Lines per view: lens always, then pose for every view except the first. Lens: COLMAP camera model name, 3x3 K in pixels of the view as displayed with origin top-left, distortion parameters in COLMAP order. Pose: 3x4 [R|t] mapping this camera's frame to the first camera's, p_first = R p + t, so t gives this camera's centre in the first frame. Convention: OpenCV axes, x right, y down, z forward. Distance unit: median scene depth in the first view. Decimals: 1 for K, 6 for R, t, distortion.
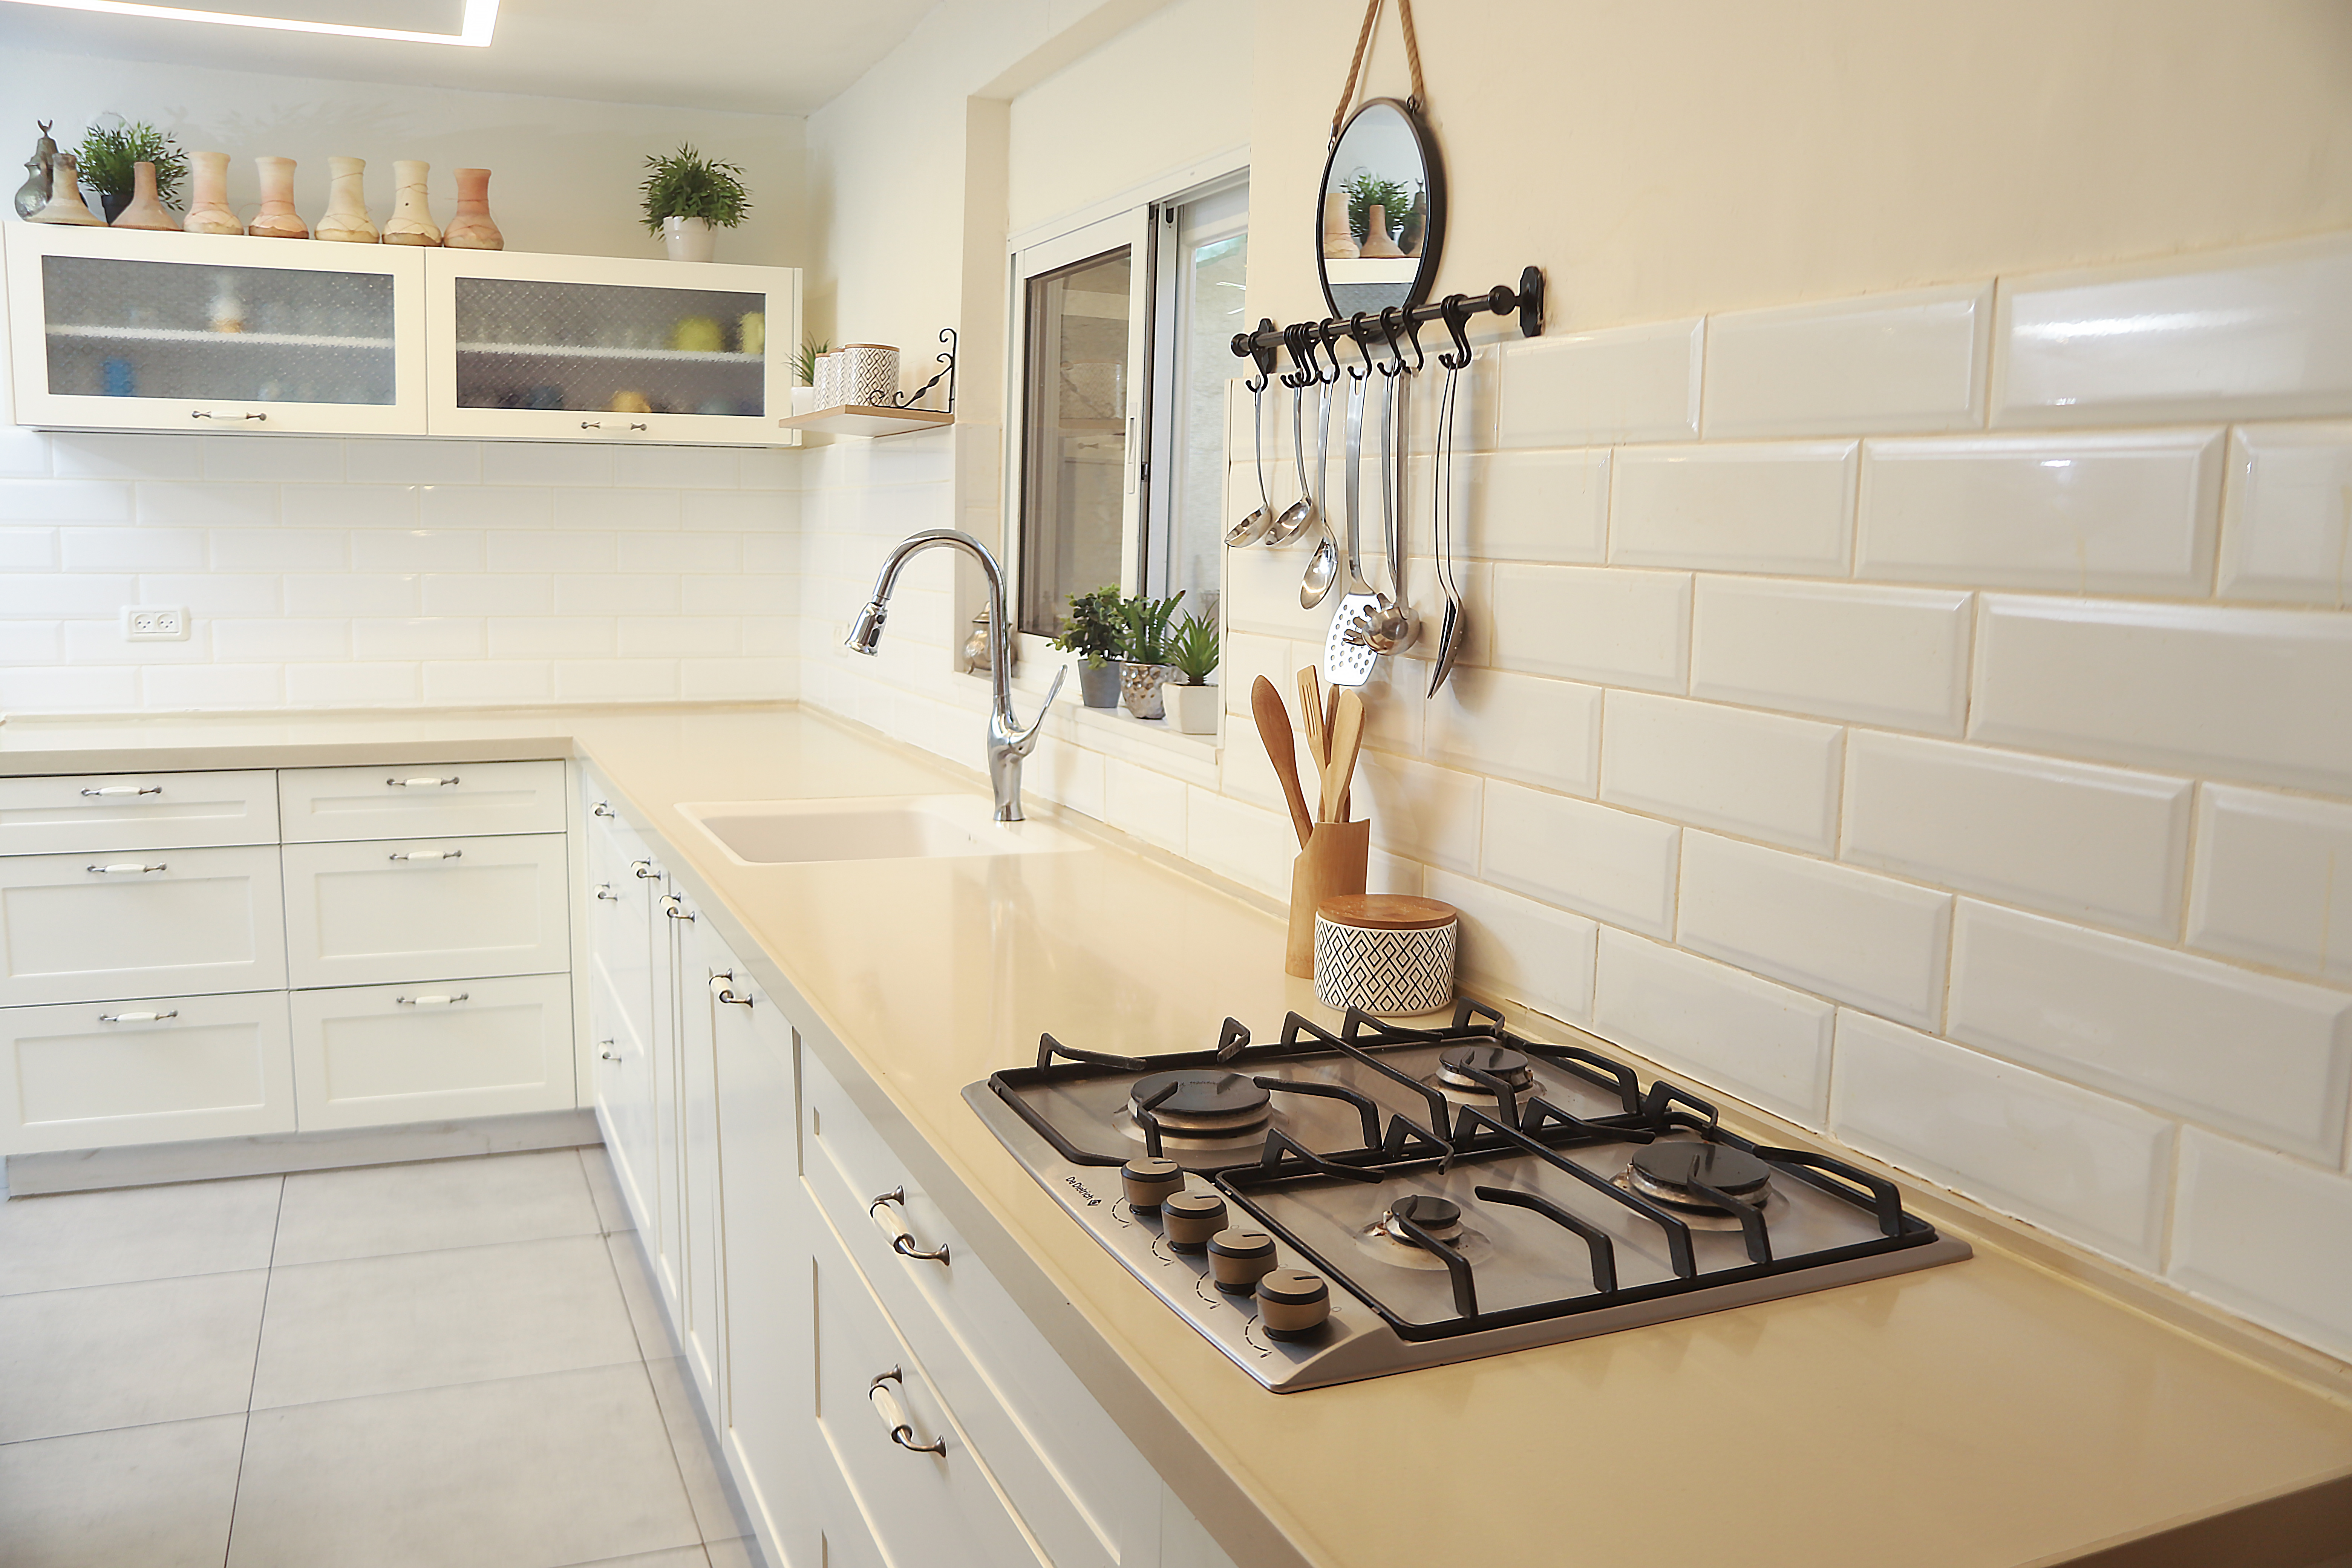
lens RADIAL K [[1904.8, 0, 1176.0], [0, 1904.8, 784.0], [0, 0, 1]] dist [-0.161499, 0.007742]
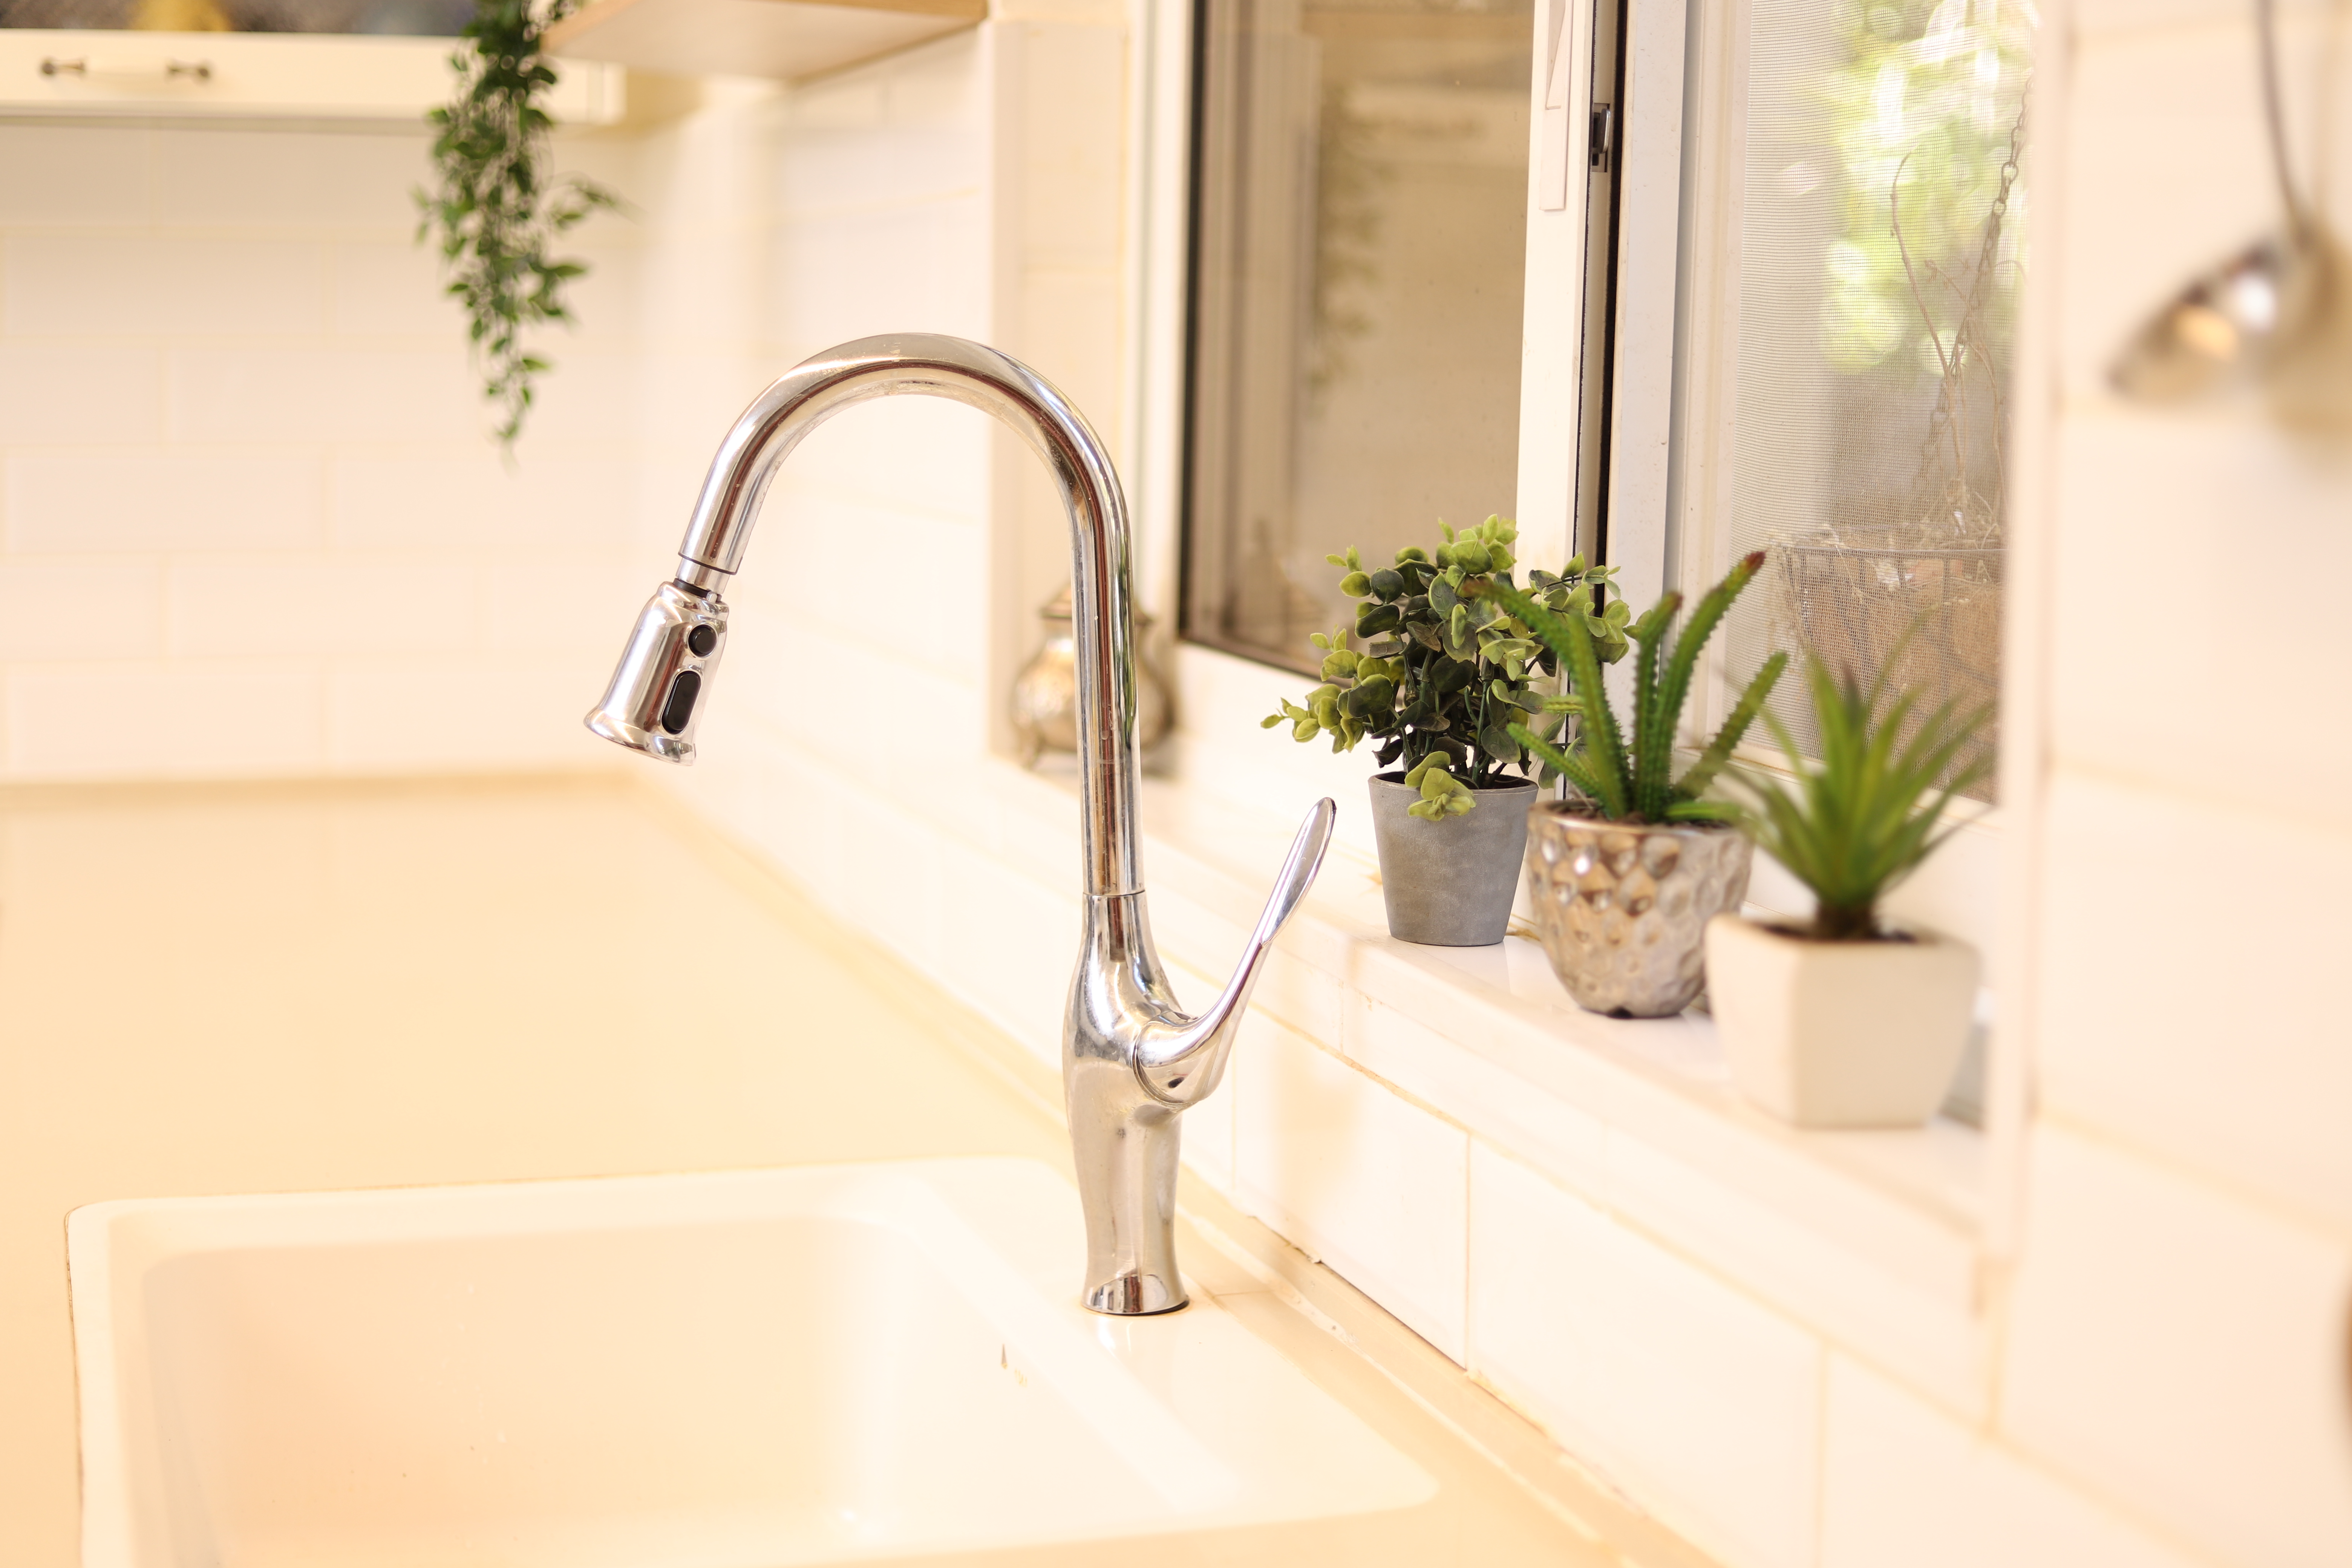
lens RADIAL K [[3515.5, 0, 1176.0], [0, 3515.5, 784.0], [0, 0, 1]] dist [-0.144526, 0.004230]
pose [[0.996027, 0.005472, -0.088882, -0.045037], [-0.006109, 0.999958, -0.006901, -0.081588], [0.088841, 0.007417, 0.996018, 0.616579]]
